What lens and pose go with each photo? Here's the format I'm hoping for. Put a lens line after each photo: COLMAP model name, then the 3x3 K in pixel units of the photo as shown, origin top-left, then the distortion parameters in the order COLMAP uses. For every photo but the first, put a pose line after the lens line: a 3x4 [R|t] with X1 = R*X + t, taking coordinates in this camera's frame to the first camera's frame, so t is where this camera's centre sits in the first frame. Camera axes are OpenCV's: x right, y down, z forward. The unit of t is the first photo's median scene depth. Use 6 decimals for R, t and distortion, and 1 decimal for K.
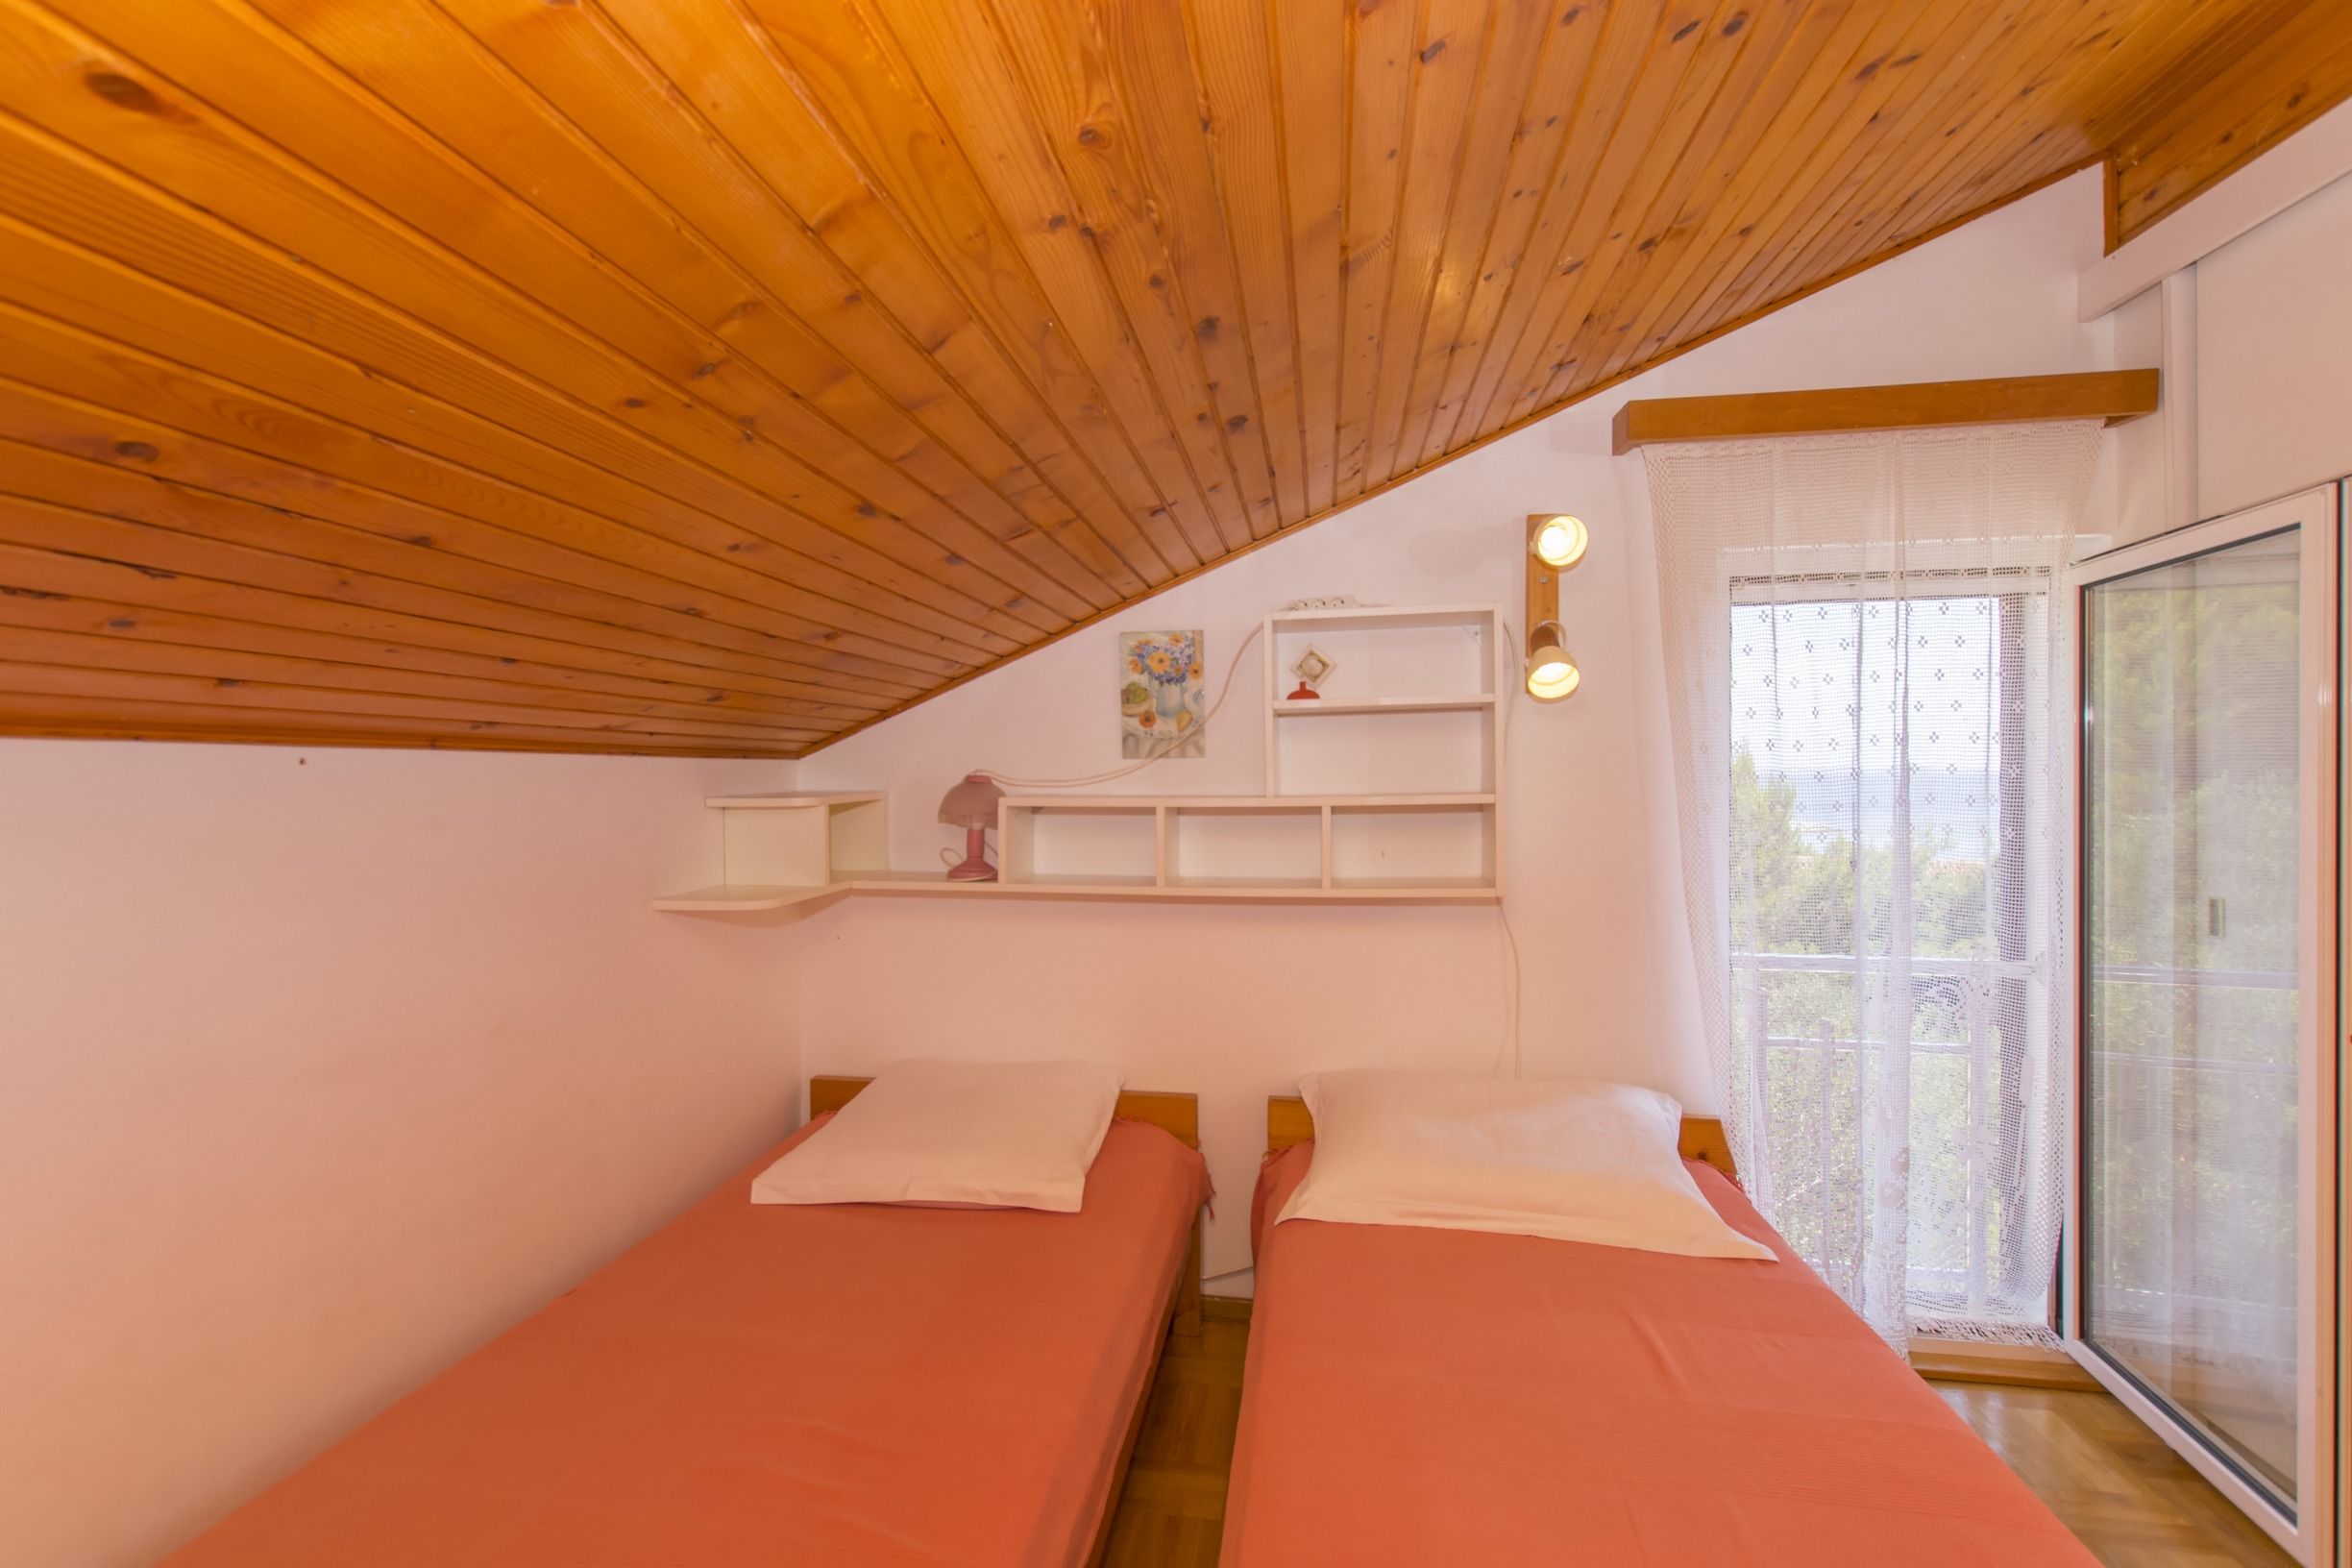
lens RADIAL K [[1019.5, 0, 1179.7], [0, 1019.5, 785.8], [0, 0, 1]] dist [-0.002339, 0.000194]
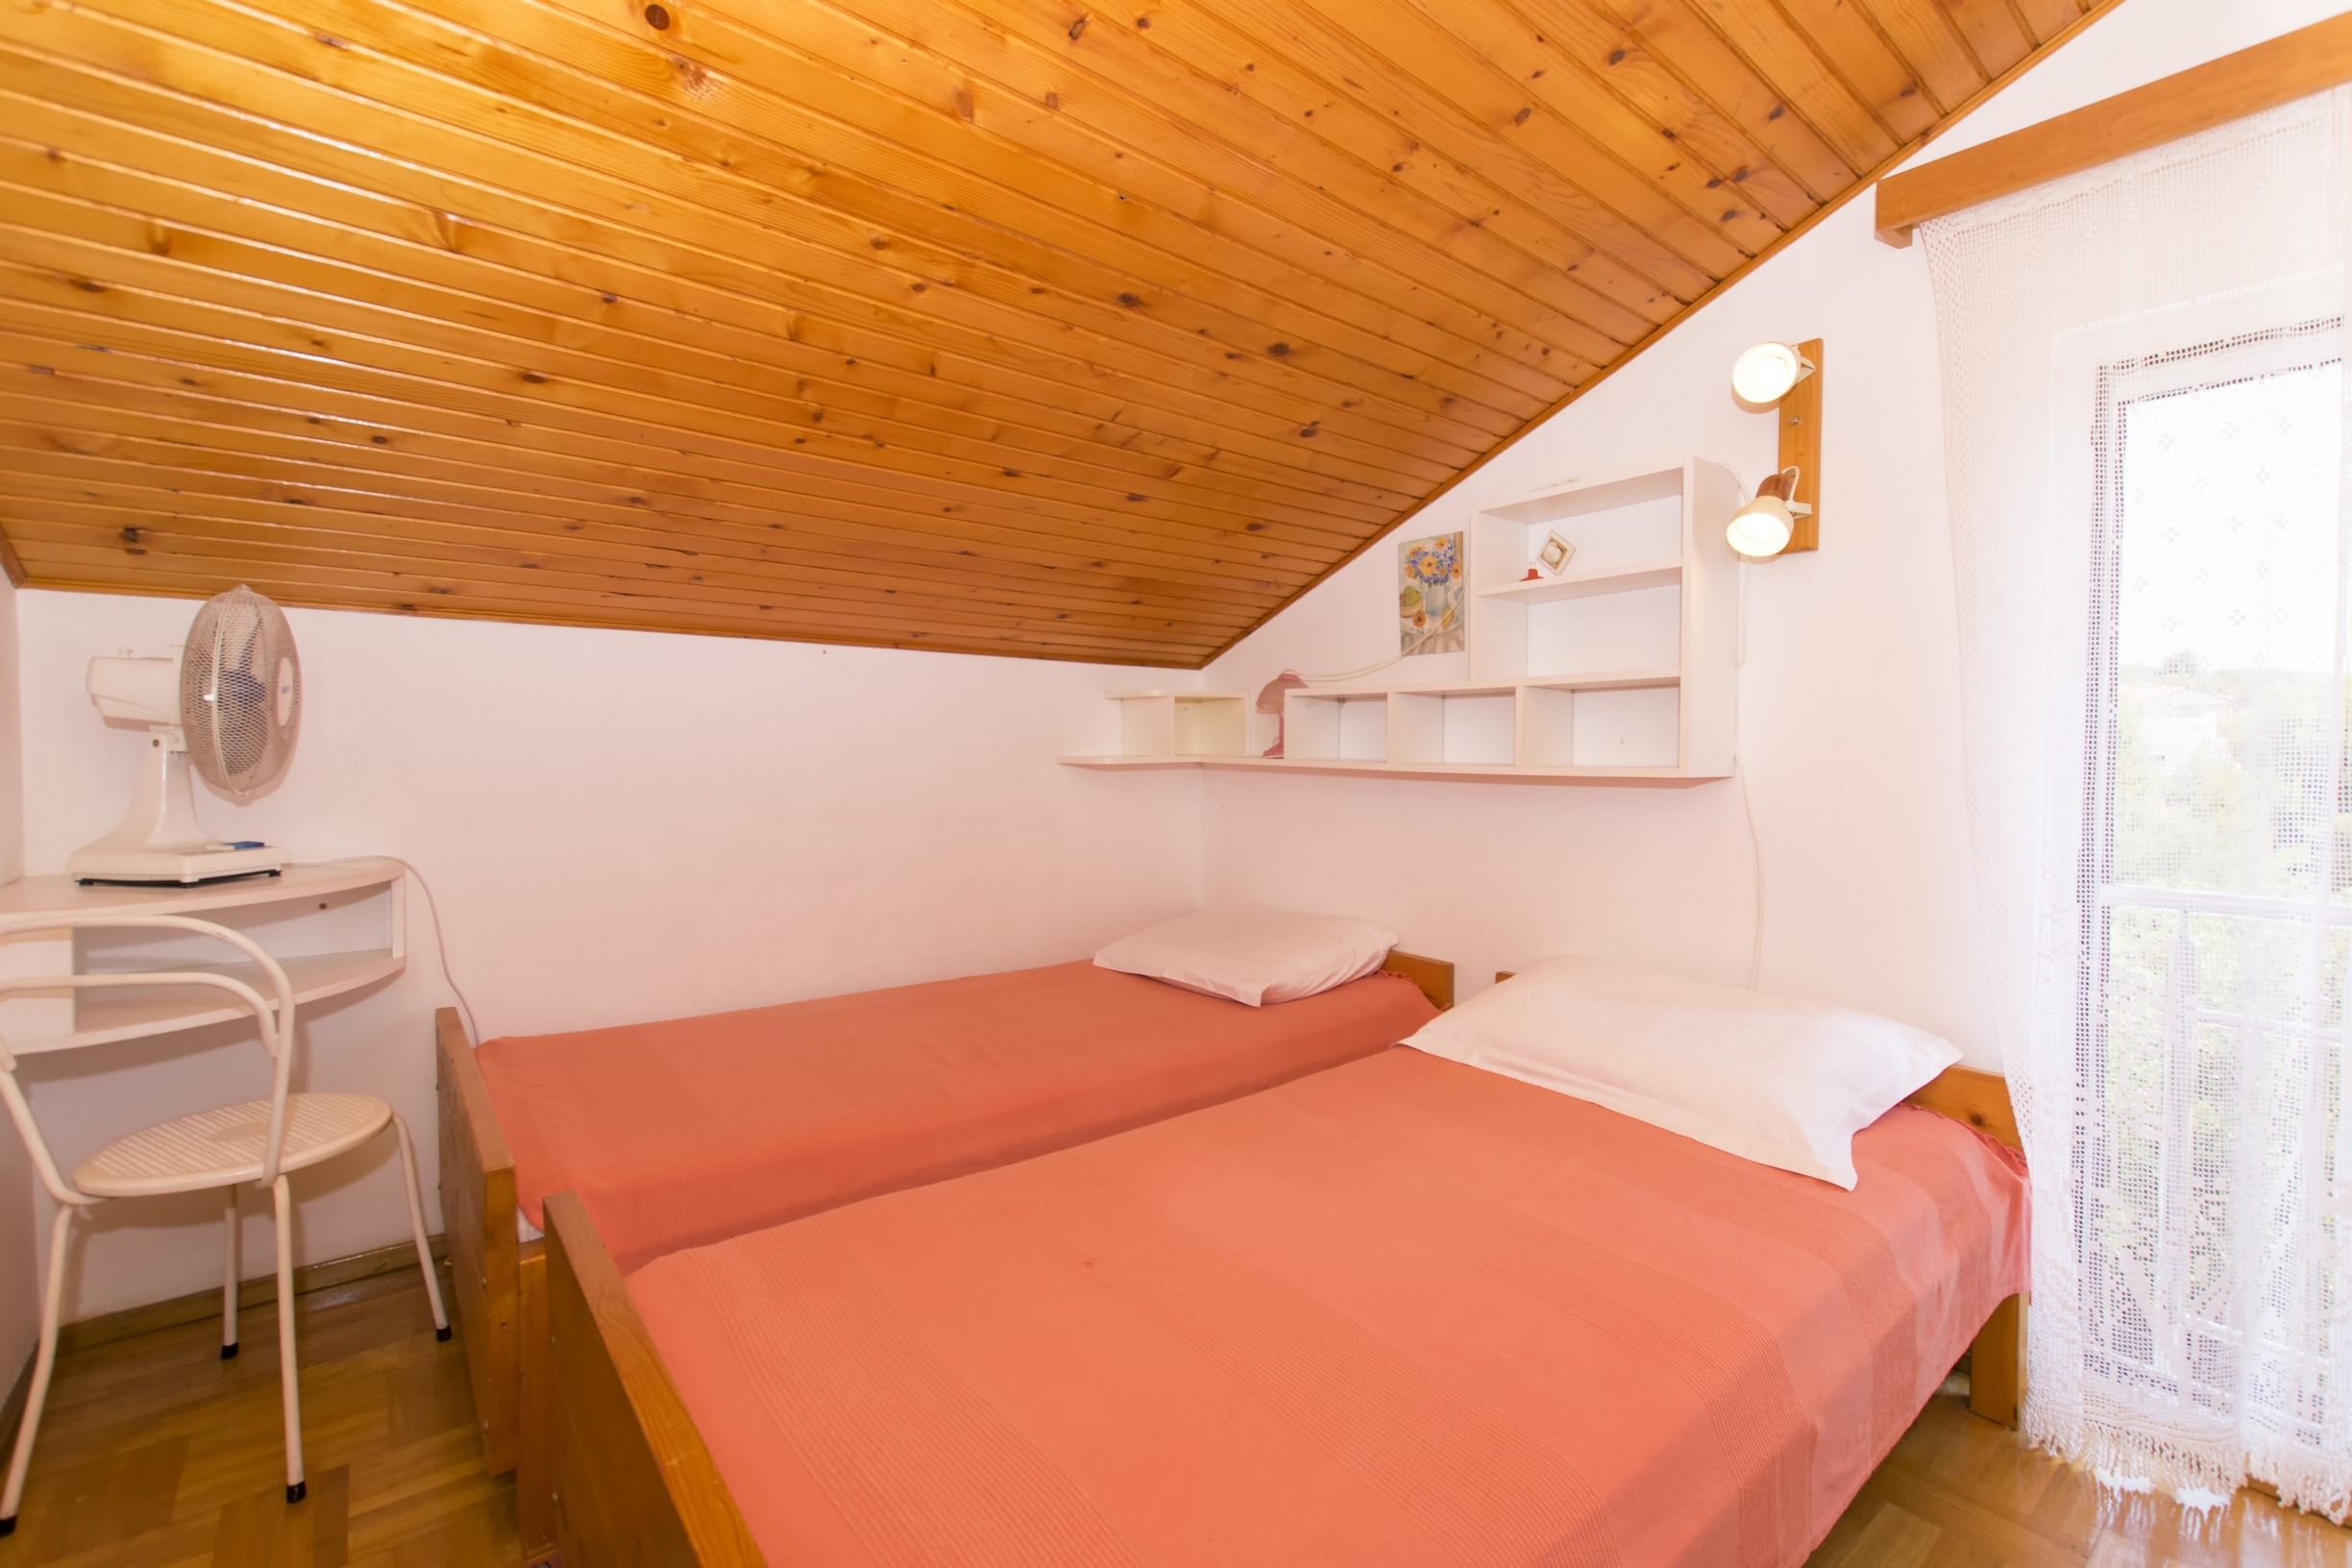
lens RADIAL K [[1019.5, 0, 1187.3], [0, 1019.5, 774.5], [0, 0, 1]] dist [-0.002339, 0.000194]
pose [[0.742870, 0.029903, -0.668768, 0.529815], [-0.018880, 0.999540, 0.023722, 0.082688], [0.669170, -0.004996, 0.743093, 0.008350]]
